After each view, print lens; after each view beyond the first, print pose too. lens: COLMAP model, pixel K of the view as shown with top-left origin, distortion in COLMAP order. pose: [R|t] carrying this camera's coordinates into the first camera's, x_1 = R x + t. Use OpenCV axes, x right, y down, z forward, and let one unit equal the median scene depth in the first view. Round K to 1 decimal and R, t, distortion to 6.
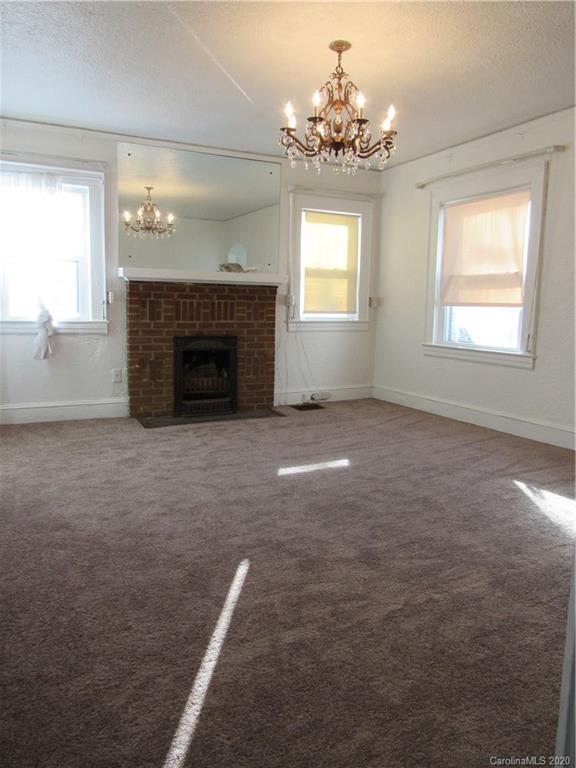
lens RADIAL K [[598.4, 0, 290.3], [0, 598.4, 376.3], [0, 0, 1]] dist [0.080873, 0.015084]
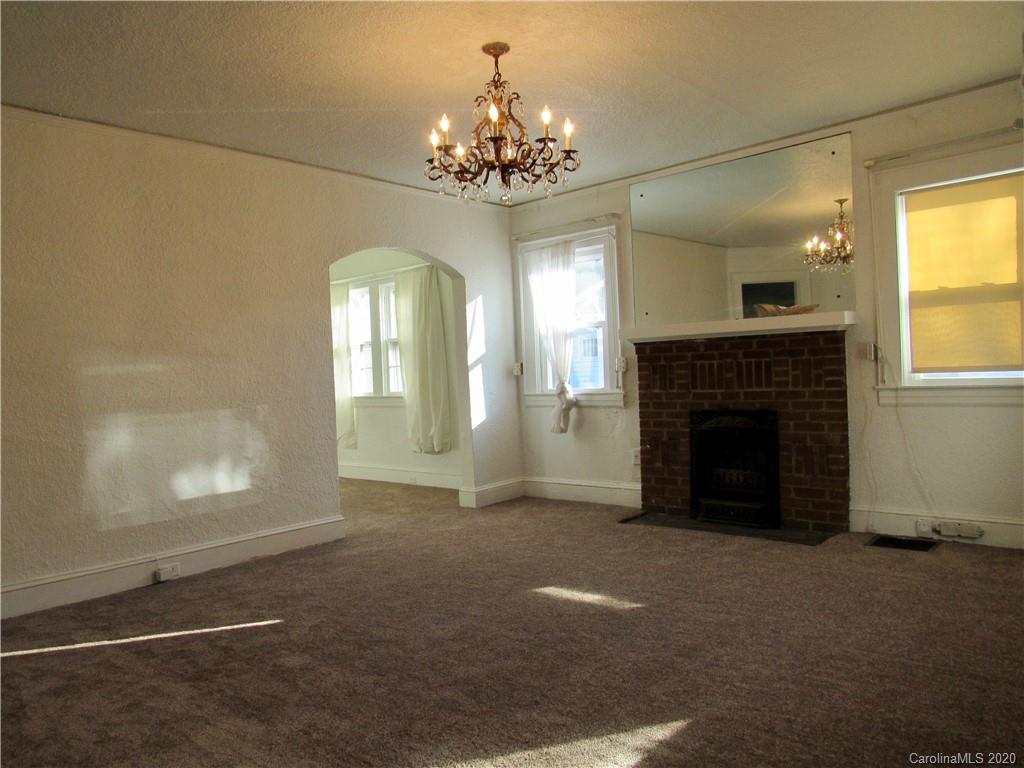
lens RADIAL K [[797.8, 0, 511.7], [0, 797.8, 390.7], [0, 0, 1]] dist [0.080873, 0.015084]
pose [[0.360397, -0.014231, -0.932691, 0.661830], [-0.076732, 0.996043, -0.044848, -0.028568], [0.929638, 0.087731, 0.357879, 0.426338]]
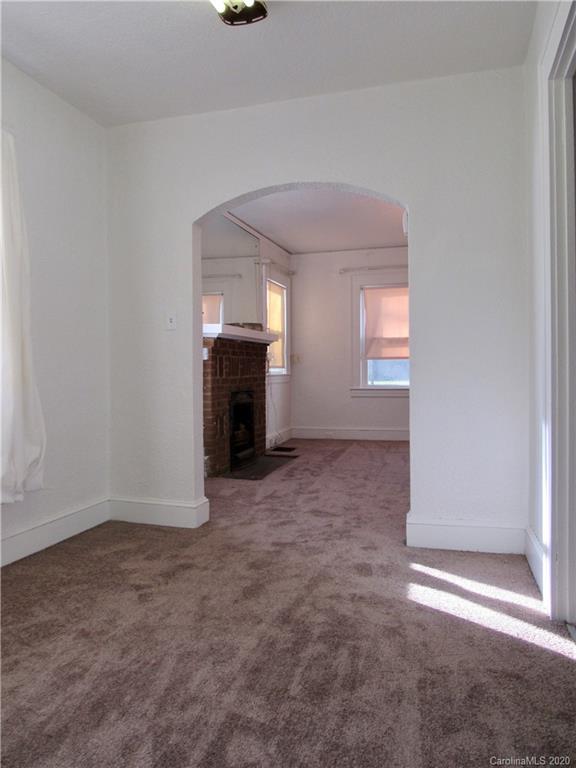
lens RADIAL K [[598.4, 0, 293.1], [0, 598.4, 378.5], [0, 0, 1]] dist [0.080873, 0.015084]
pose [[0.673398, -0.037532, 0.738327, -0.875726], [0.112558, 0.992272, -0.052219, -0.023125], [-0.730661, 0.118269, 0.672419, 0.222527]]
